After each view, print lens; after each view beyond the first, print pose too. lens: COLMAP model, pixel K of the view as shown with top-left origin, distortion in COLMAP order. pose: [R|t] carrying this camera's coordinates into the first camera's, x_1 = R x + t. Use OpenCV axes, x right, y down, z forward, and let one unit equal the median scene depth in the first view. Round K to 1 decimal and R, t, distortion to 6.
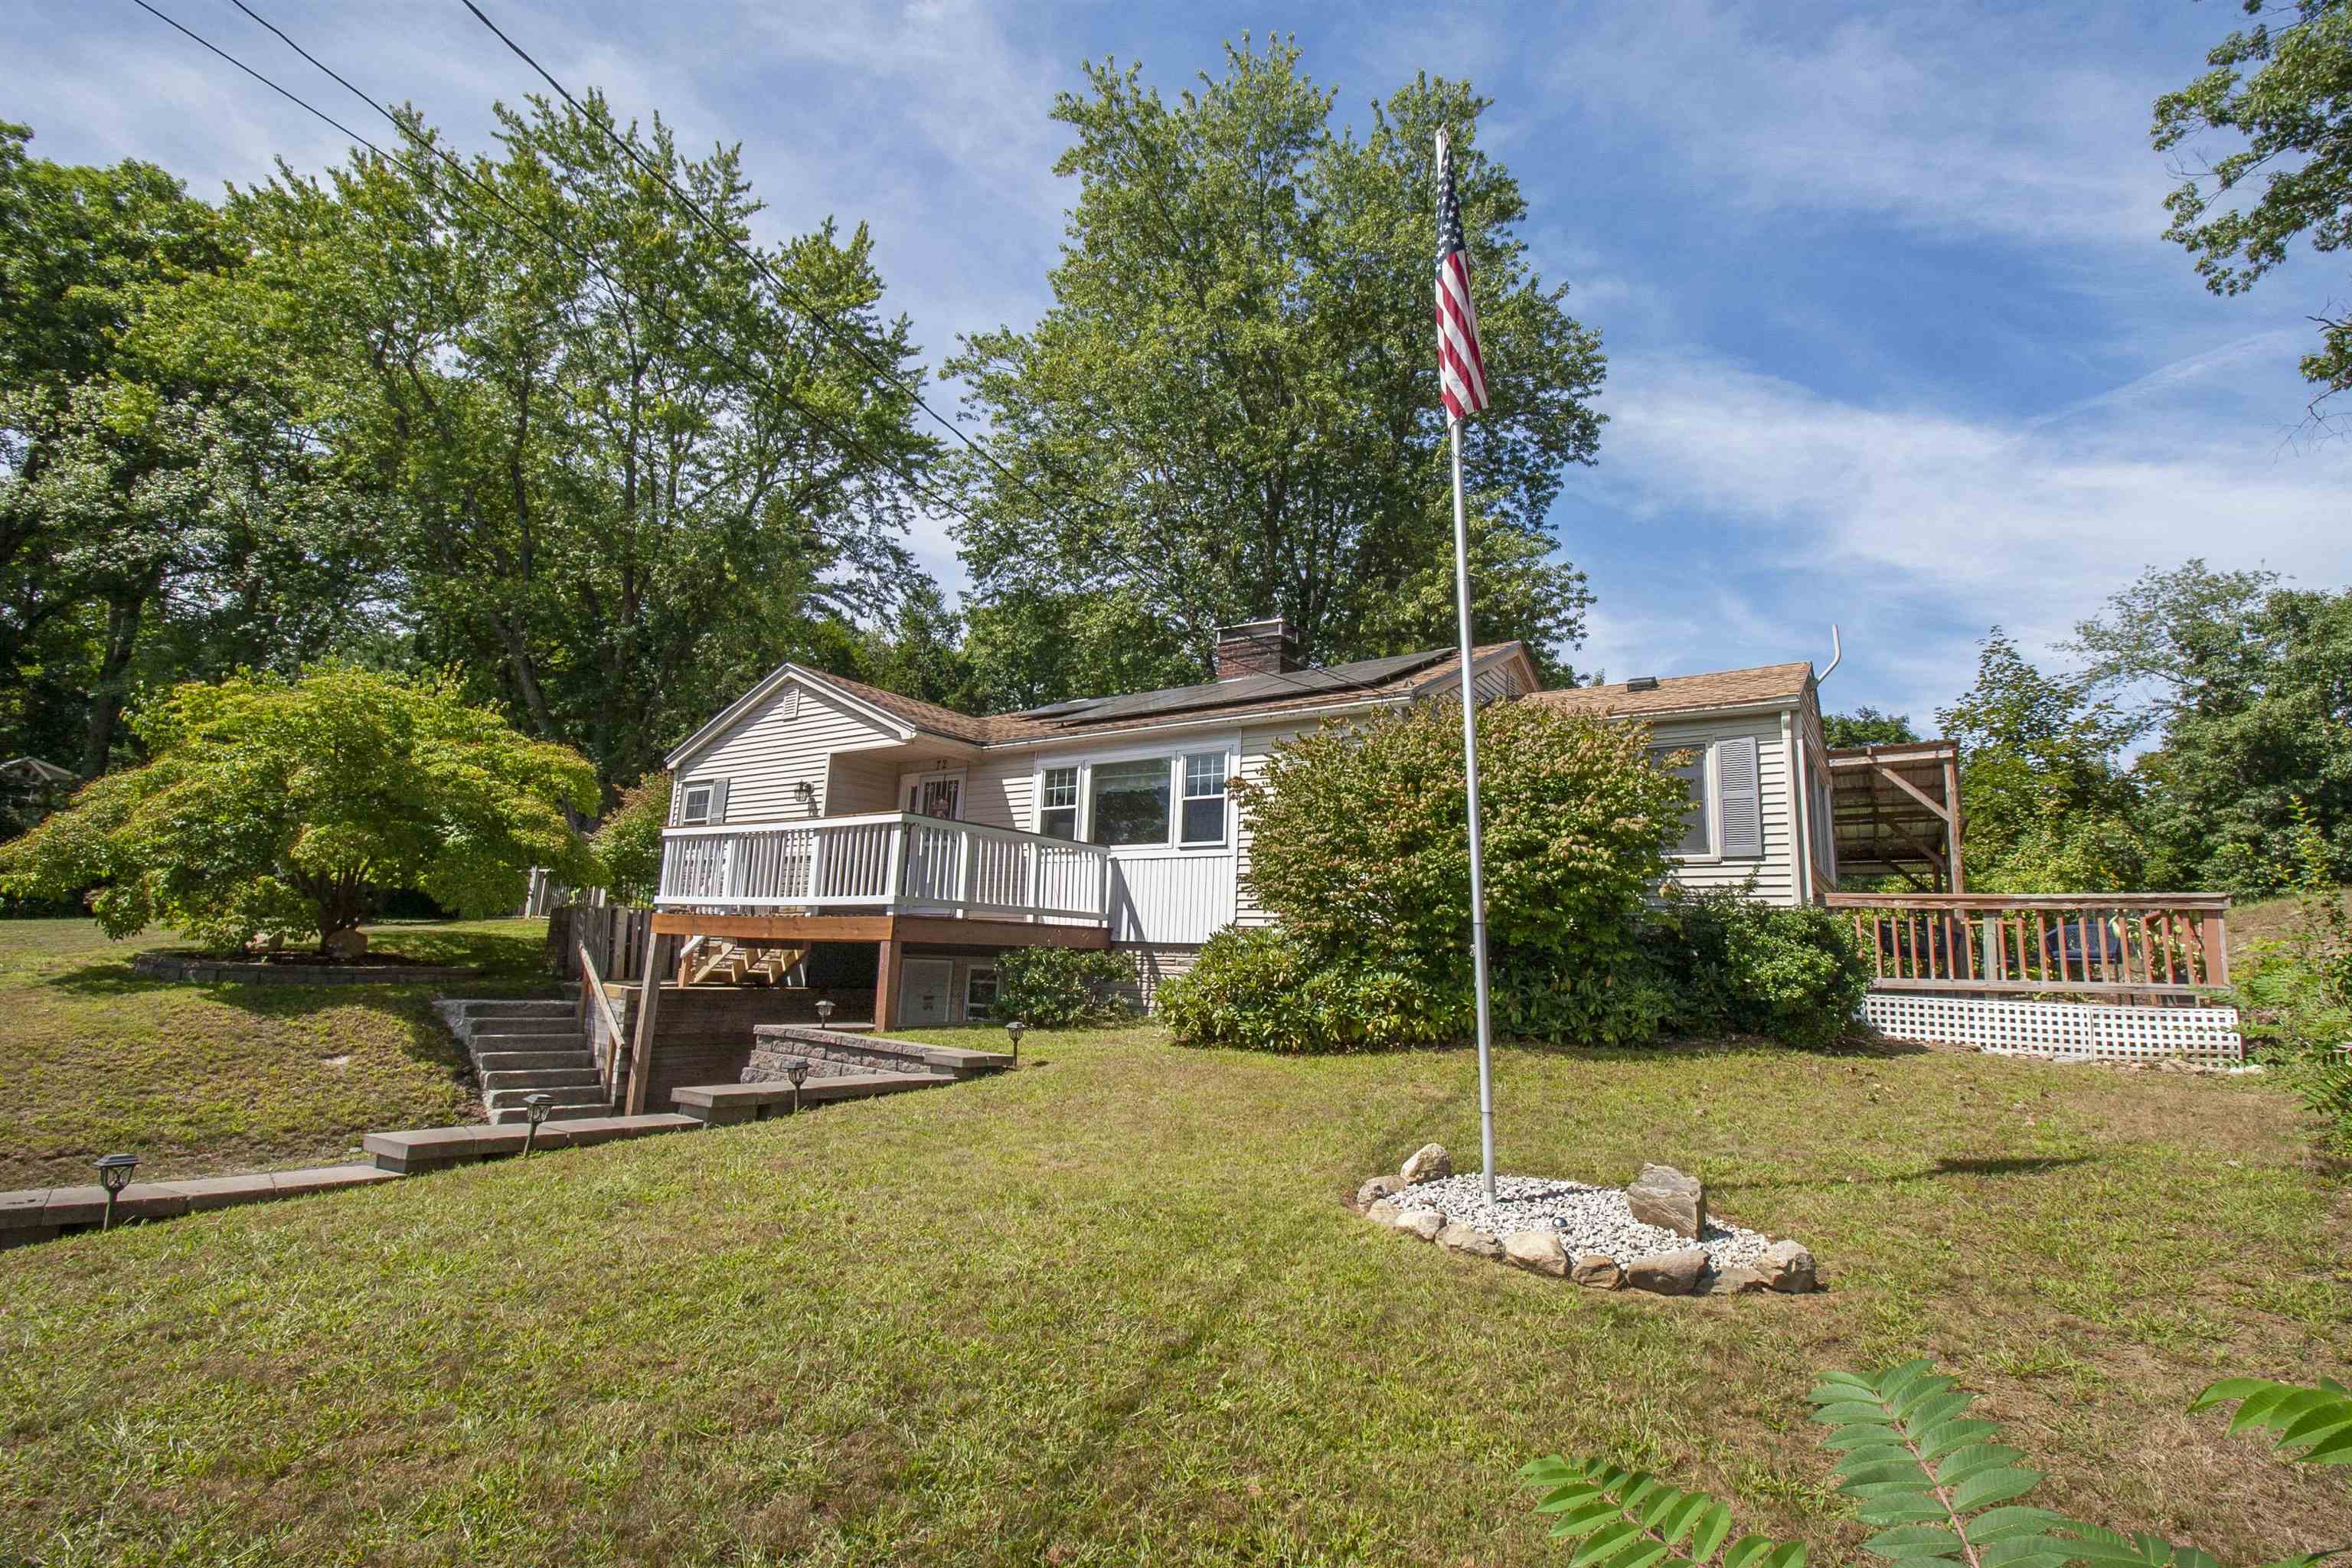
lens RADIAL K [[1078.0, 0, 1131.3], [0, 1078.0, 793.8], [0, 0, 1]] dist [-0.004898, -0.008849]
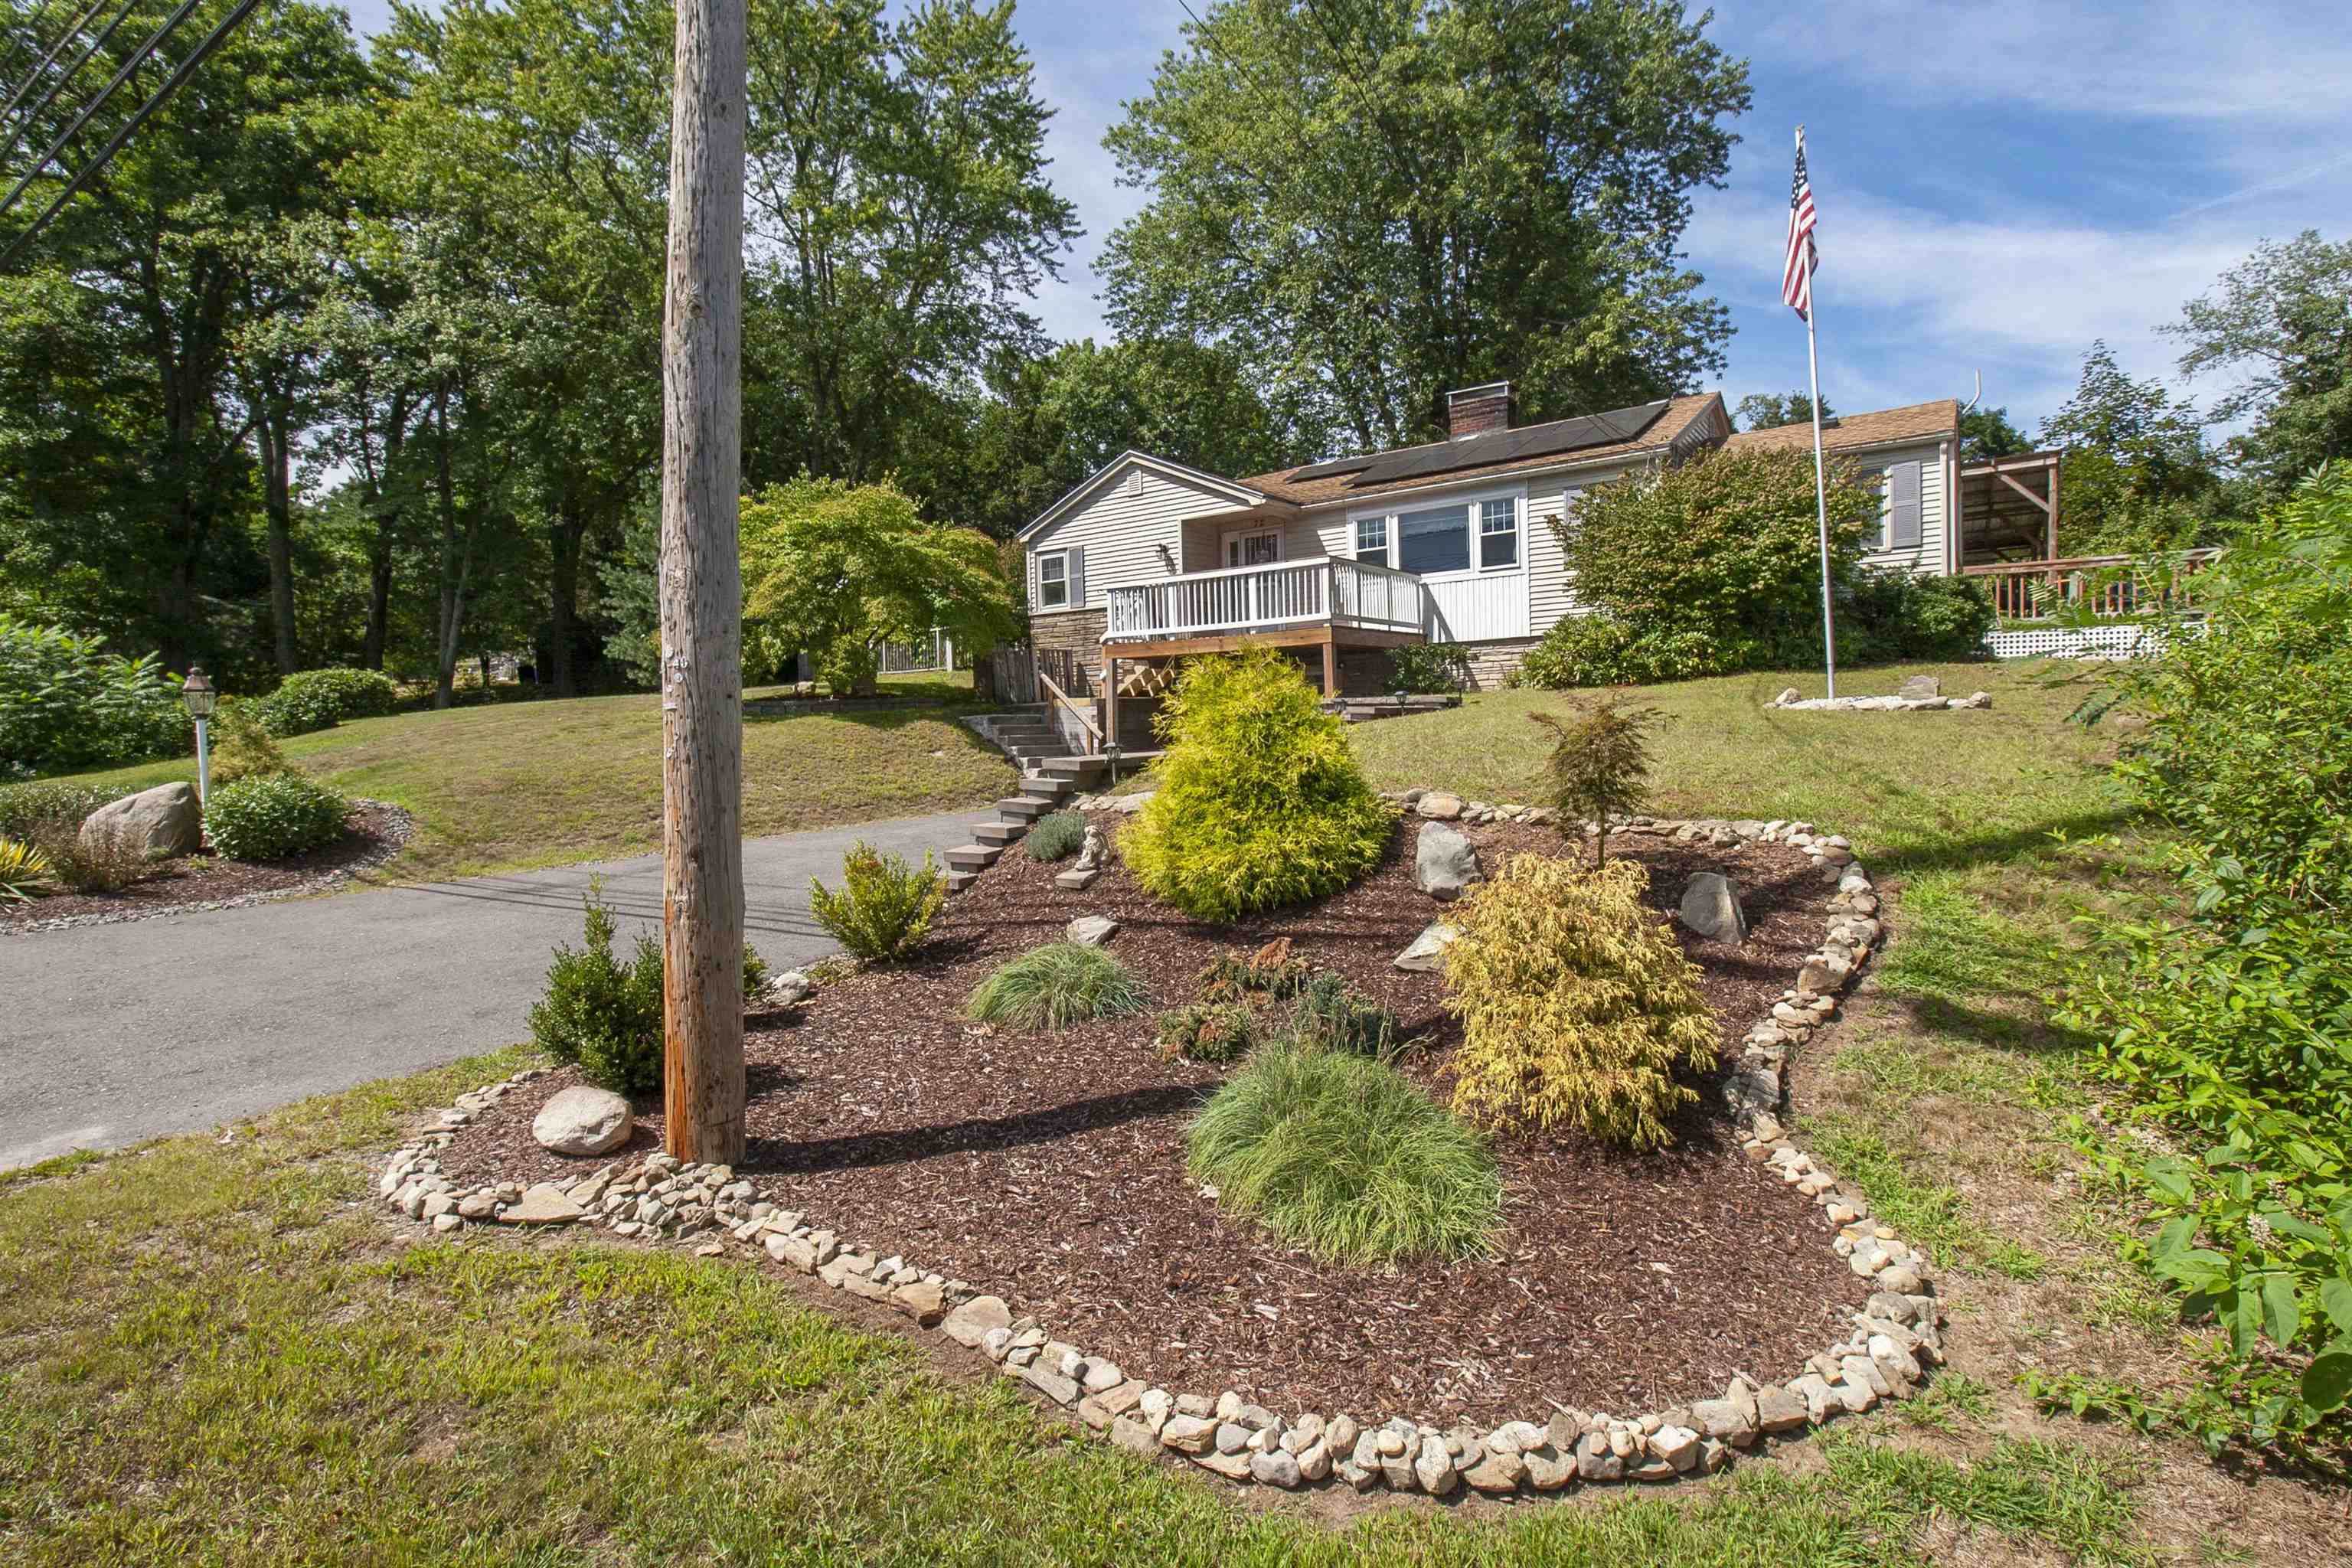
lens RADIAL K [[1078.0, 0, 1176.6], [0, 1078.0, 767.1], [0, 0, 1]] dist [-0.004898, -0.008849]
pose [[0.997449, -0.066302, -0.026460, -0.283485], [0.070273, 0.977177, 0.200467, -0.007138], [0.012565, -0.201815, 0.979343, -0.353145]]
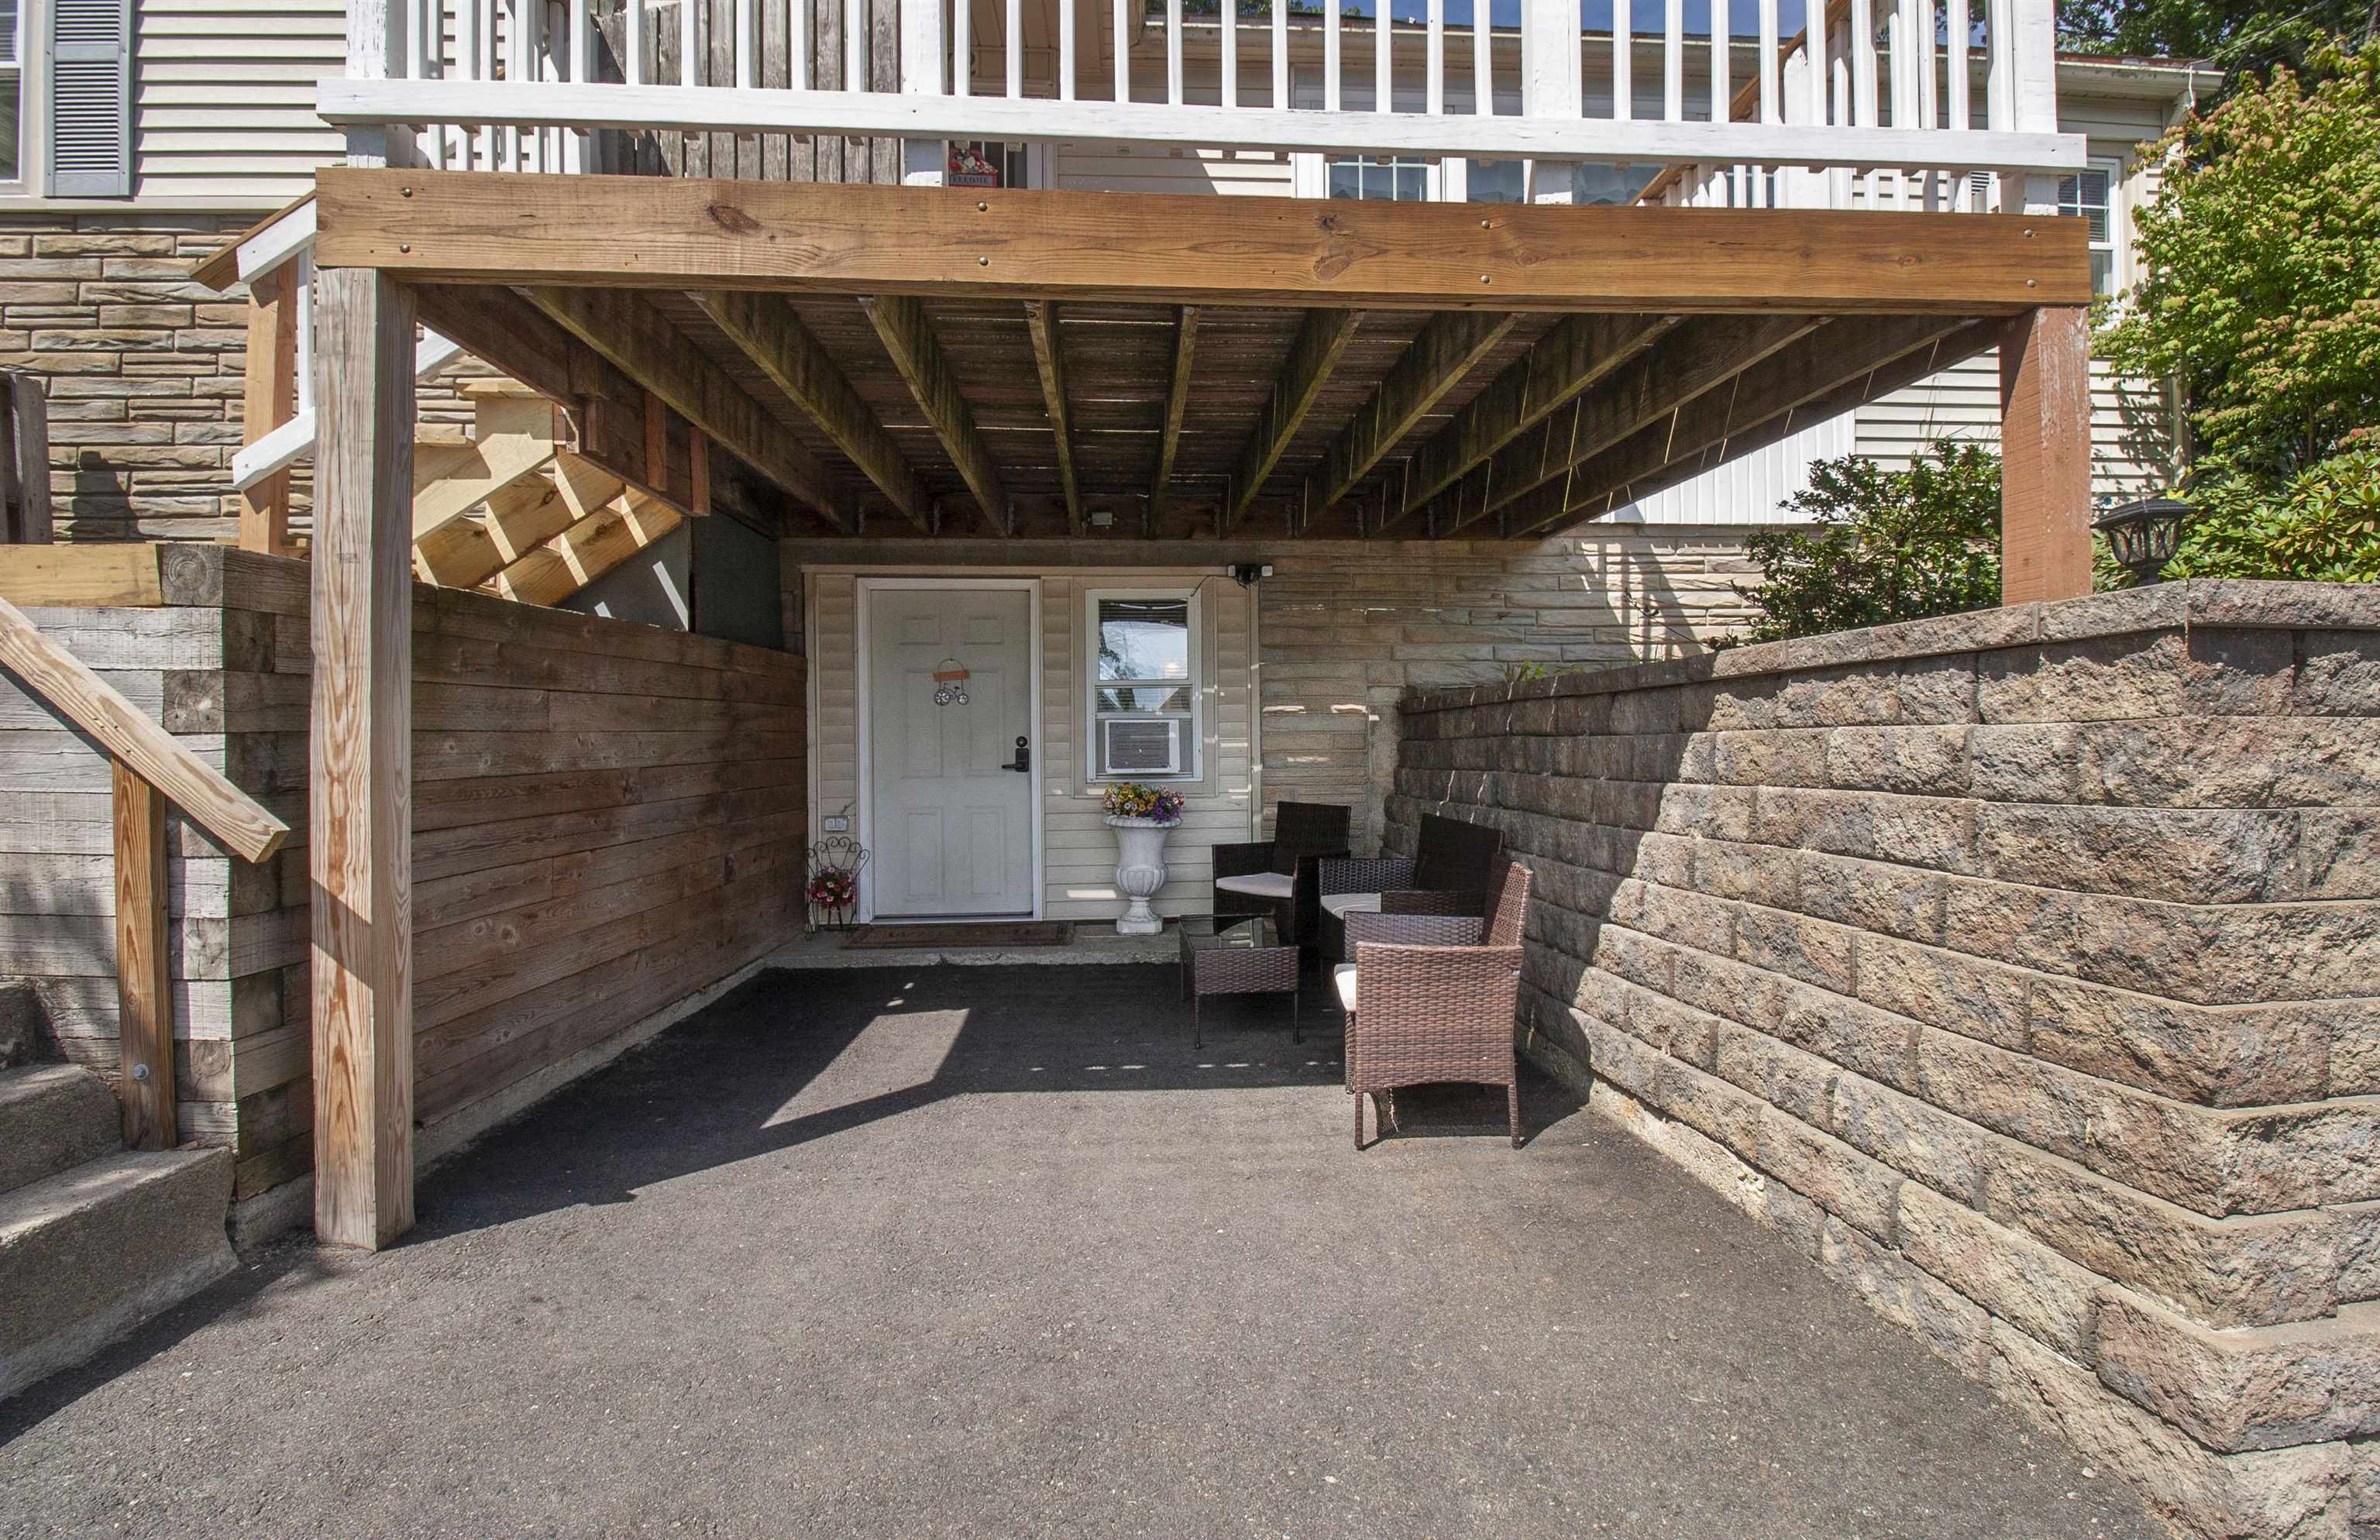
lens RADIAL K [[1110.6, 0, 1211.1], [0, 1110.6, 769.4], [0, 0, 1]] dist [-0.022560, -0.002394]
pose [[0.785404, -0.060611, 0.616008, -0.387836], [-0.069599, 0.980236, 0.185186, 0.149938], [-0.615058, -0.188319, 0.765663, 0.650727]]
